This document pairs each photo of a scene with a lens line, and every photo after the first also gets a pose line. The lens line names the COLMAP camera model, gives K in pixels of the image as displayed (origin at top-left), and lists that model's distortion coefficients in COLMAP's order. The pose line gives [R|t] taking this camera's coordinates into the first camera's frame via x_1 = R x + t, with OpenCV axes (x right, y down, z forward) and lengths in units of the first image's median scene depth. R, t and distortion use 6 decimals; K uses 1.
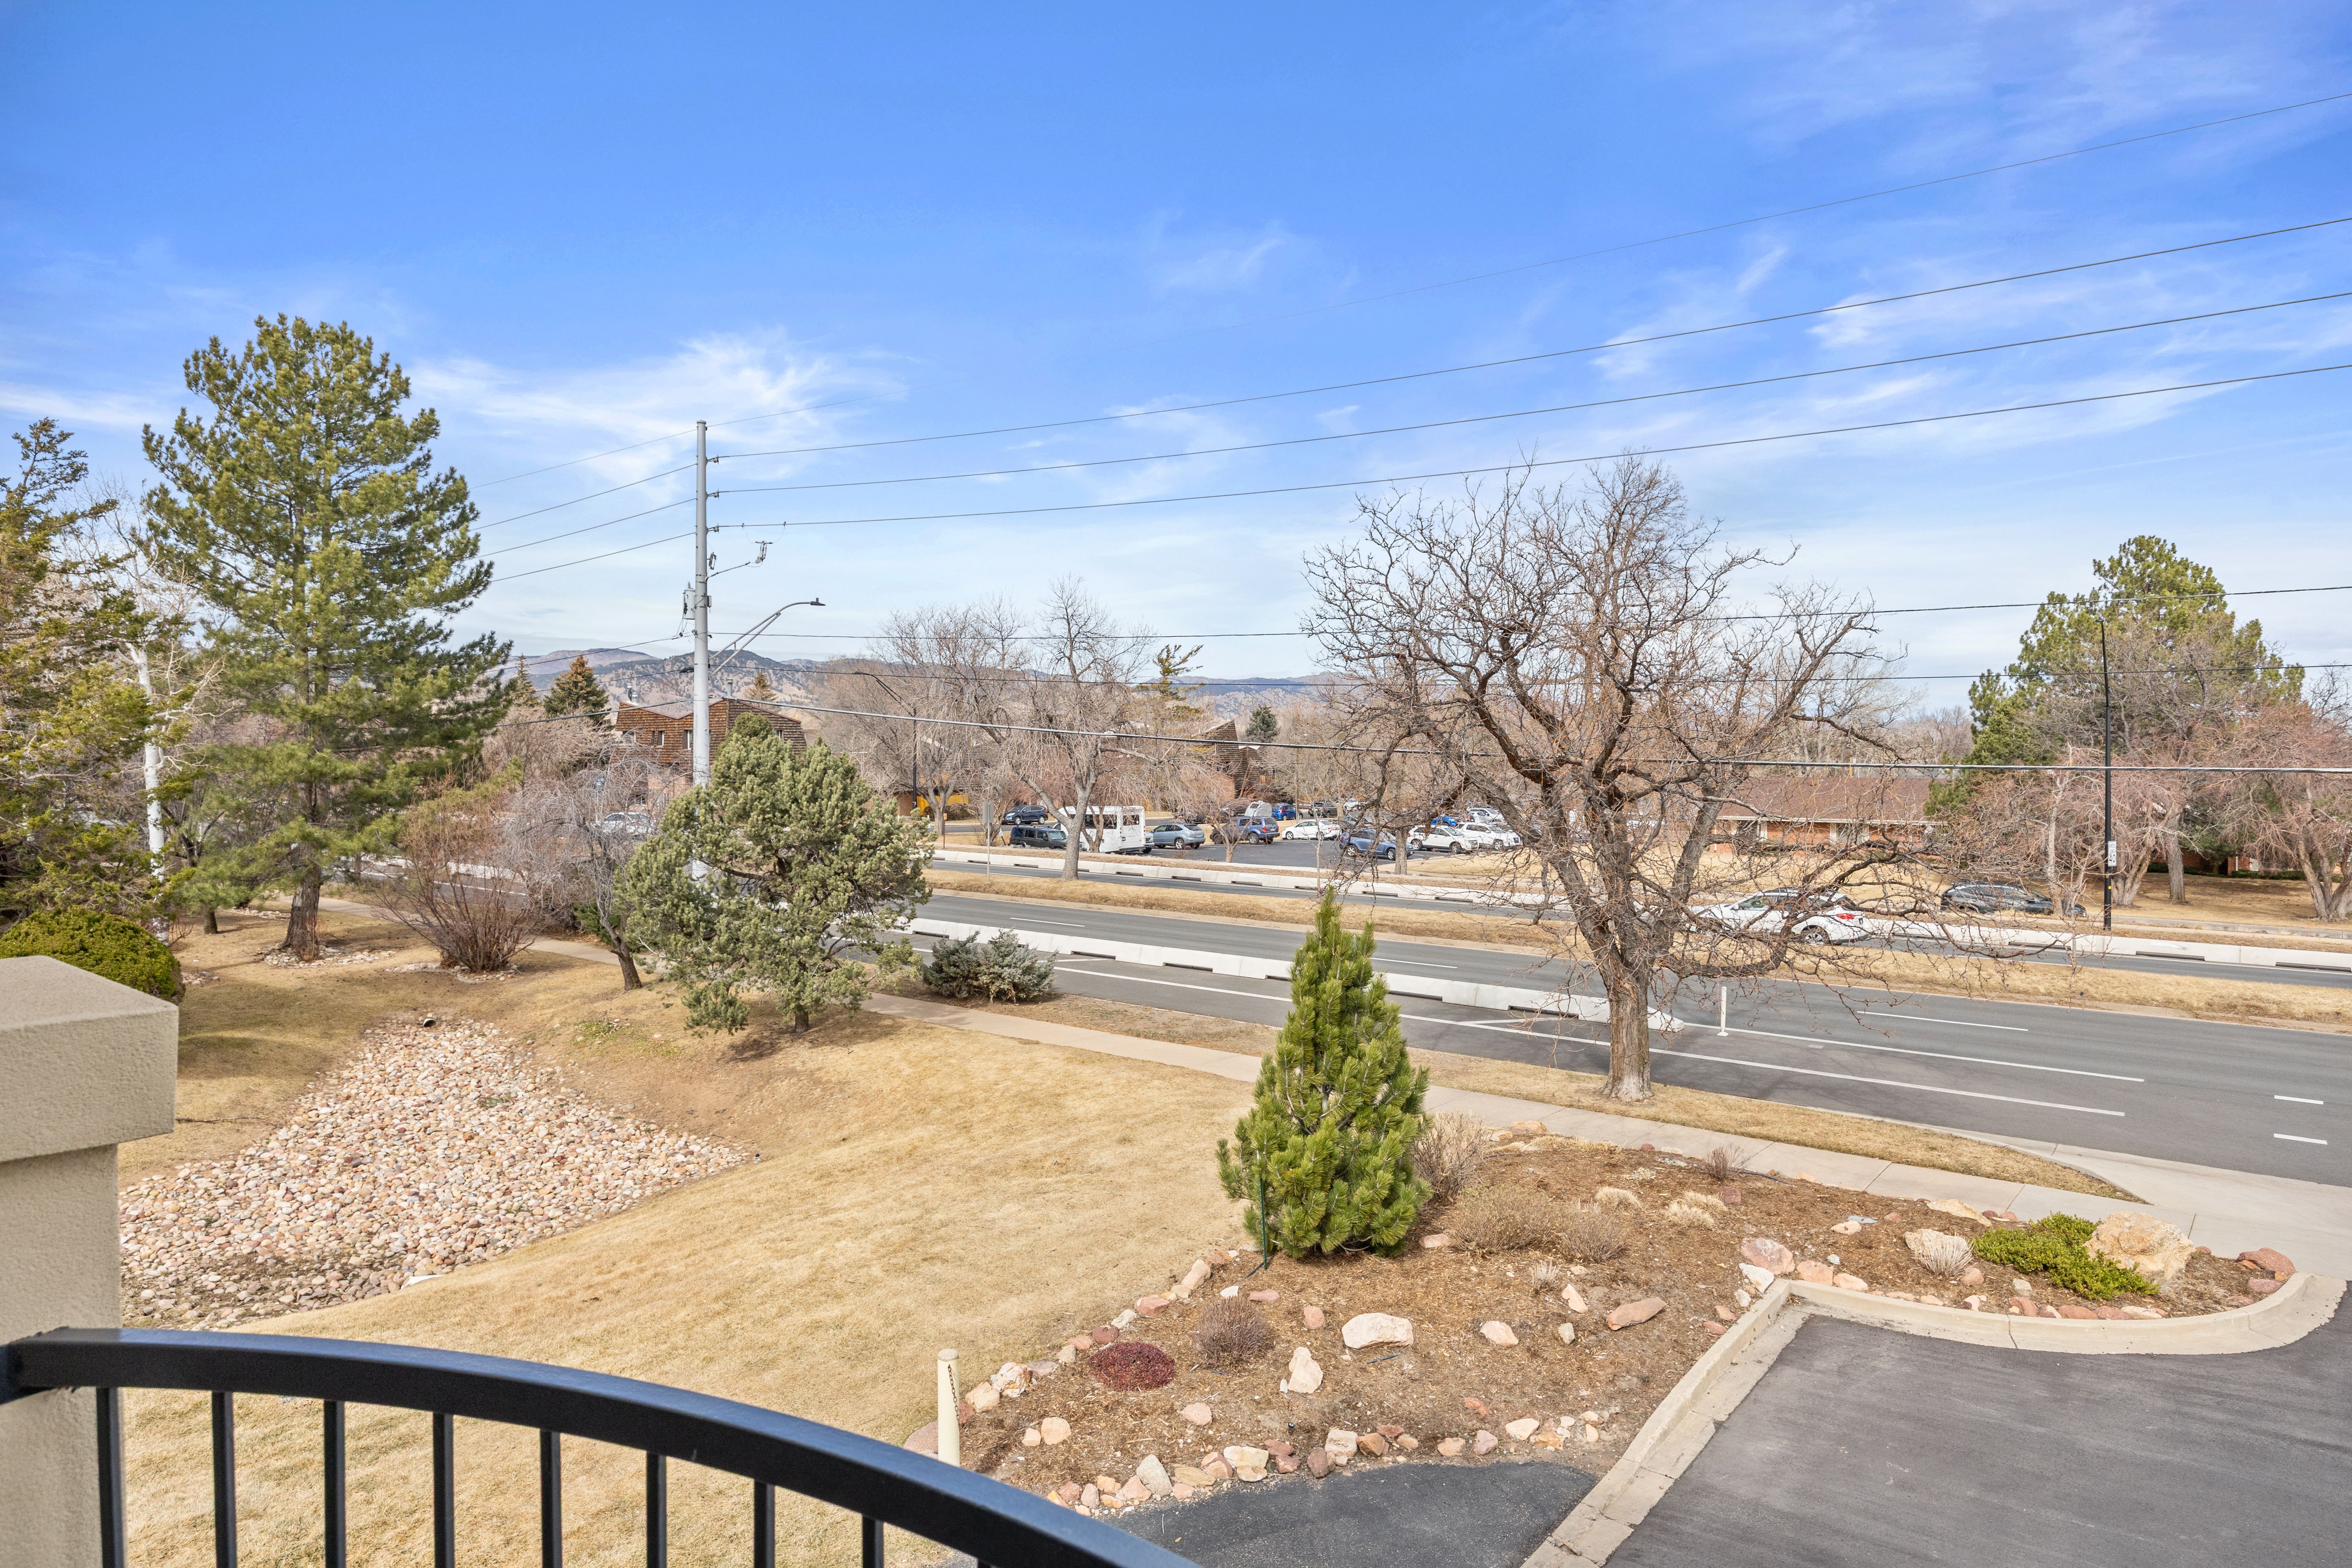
lens RADIAL K [[1449.6, 0, 1169.2], [0, 1449.6, 793.2], [0, 0, 1]] dist [-0.012708, -0.001509]
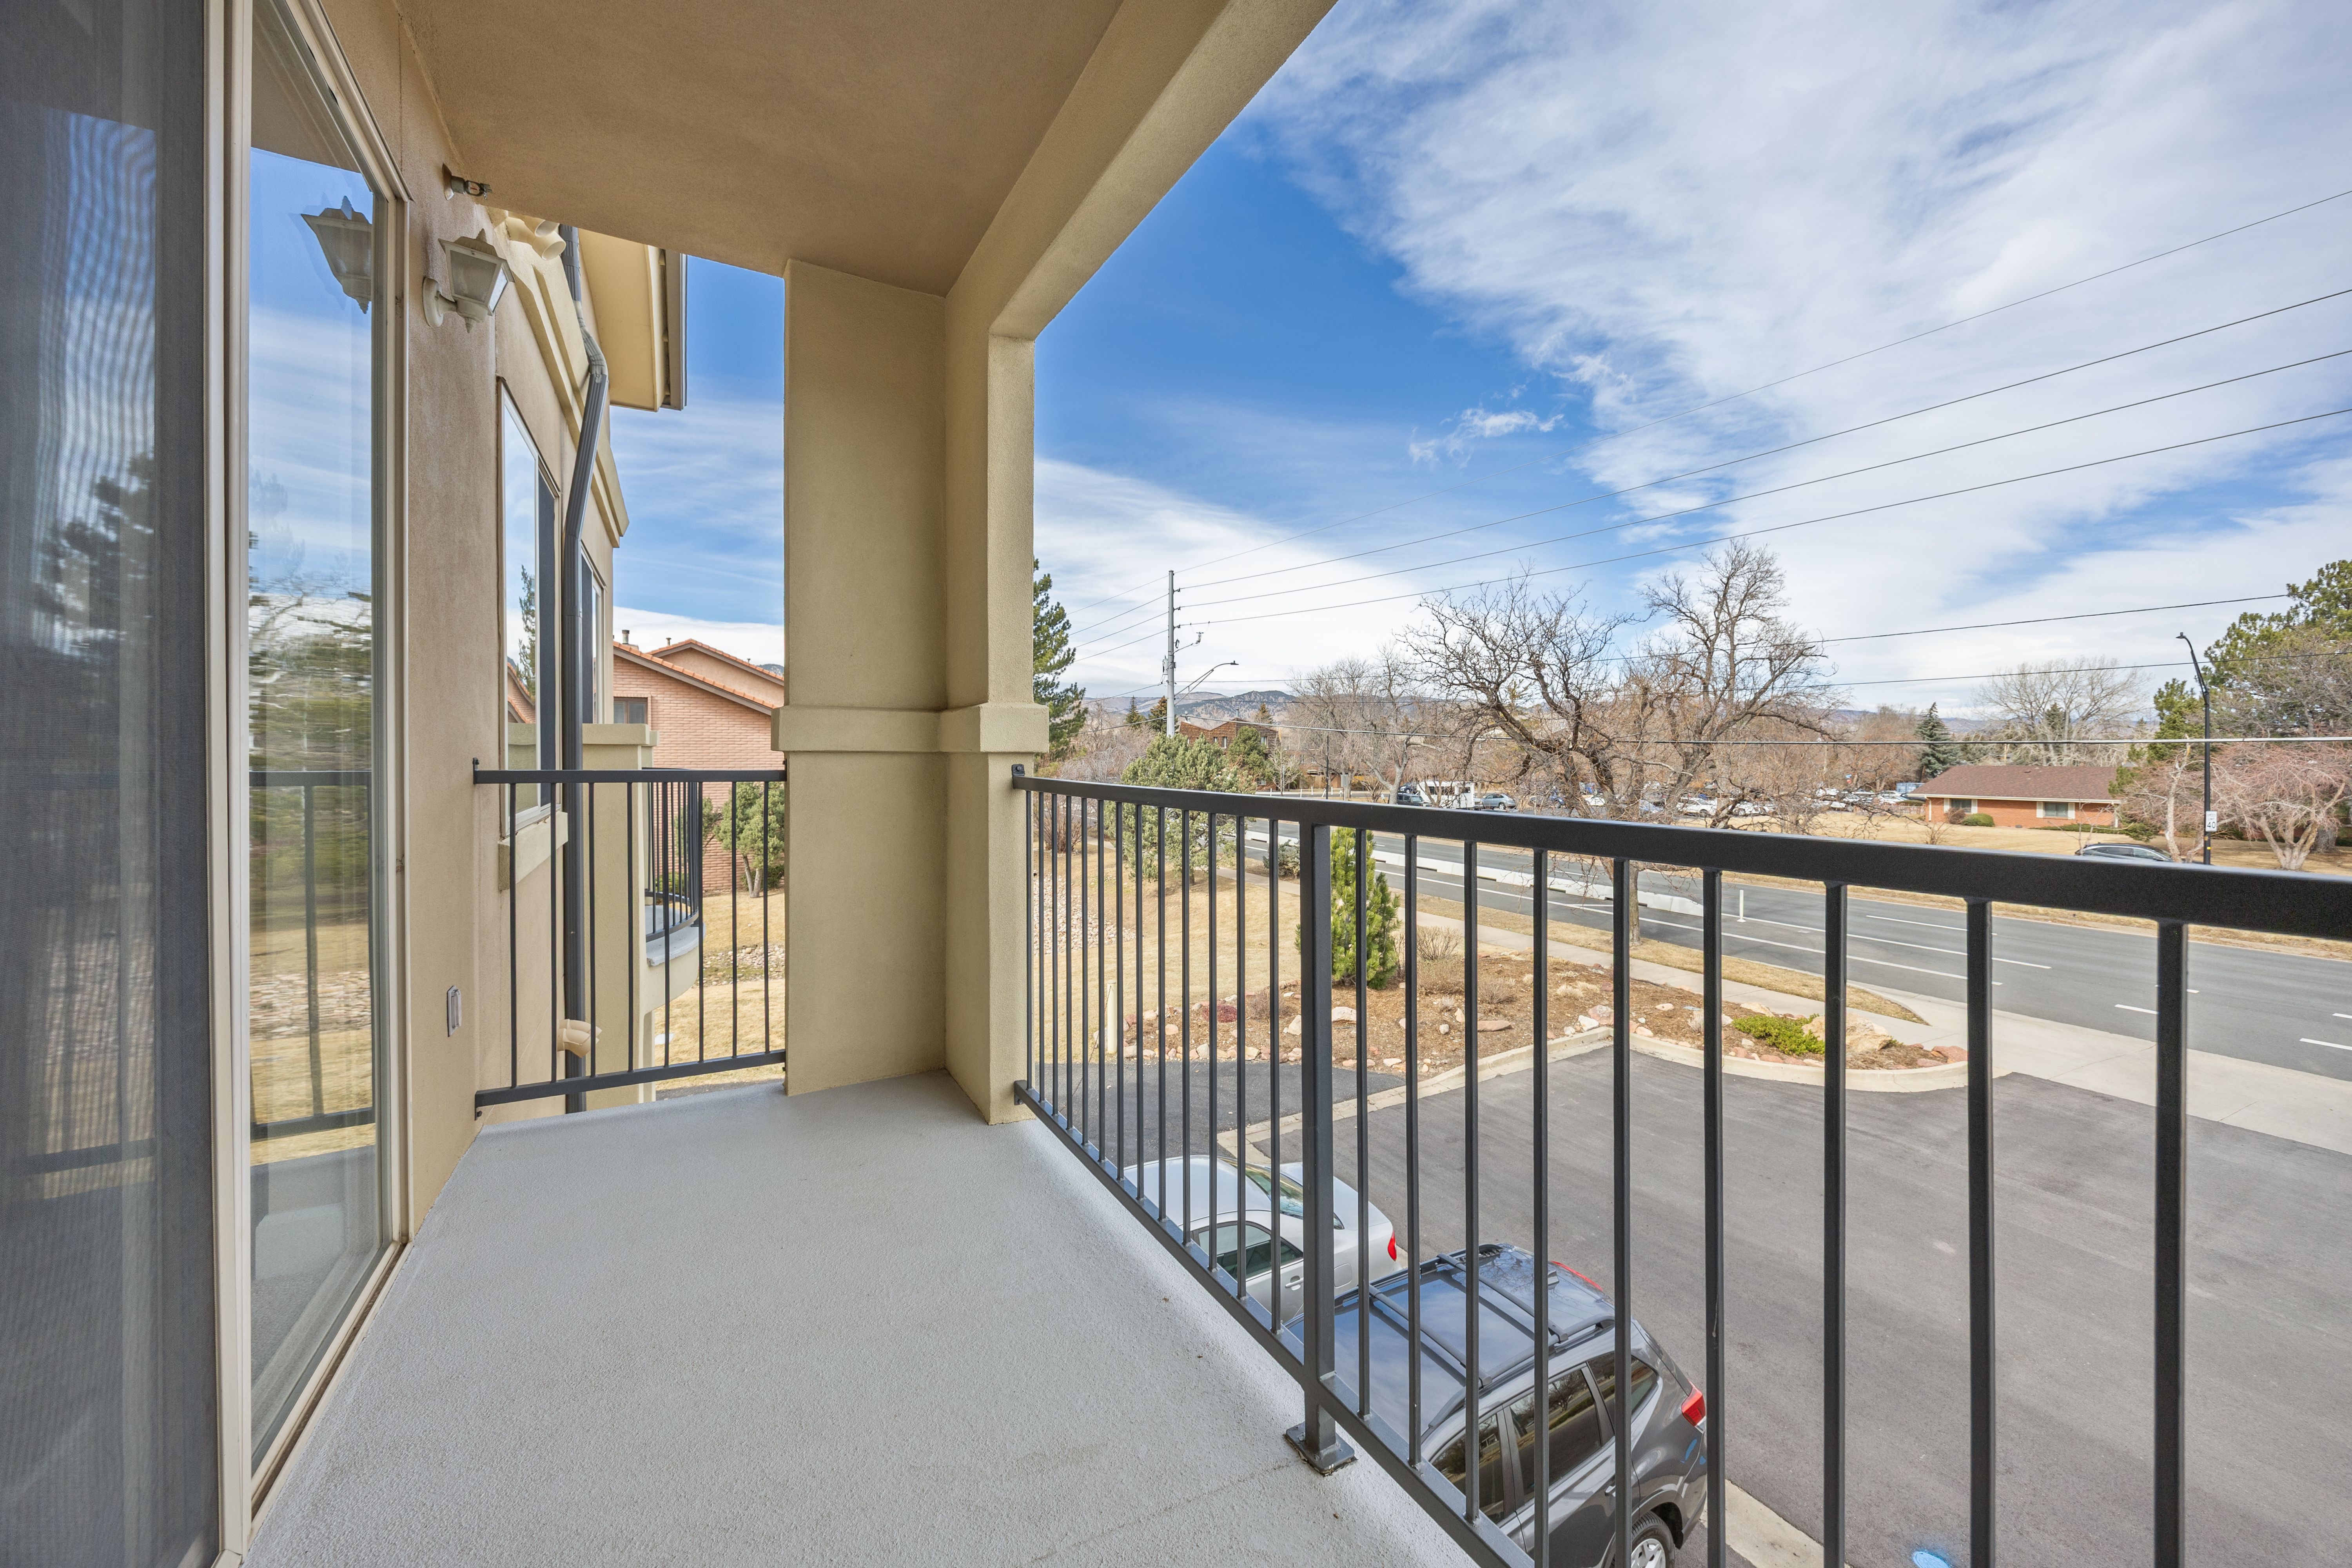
lens RADIAL K [[904.3, 0, 1168.0], [0, 904.3, 759.6], [0, 0, 1]] dist [0.000184, -0.000422]
pose [[0.920265, 0.002527, -0.391288, 0.132459], [-0.010409, 0.999783, -0.018024, 0.012580], [0.391158, 0.020660, 0.920092, -0.086650]]
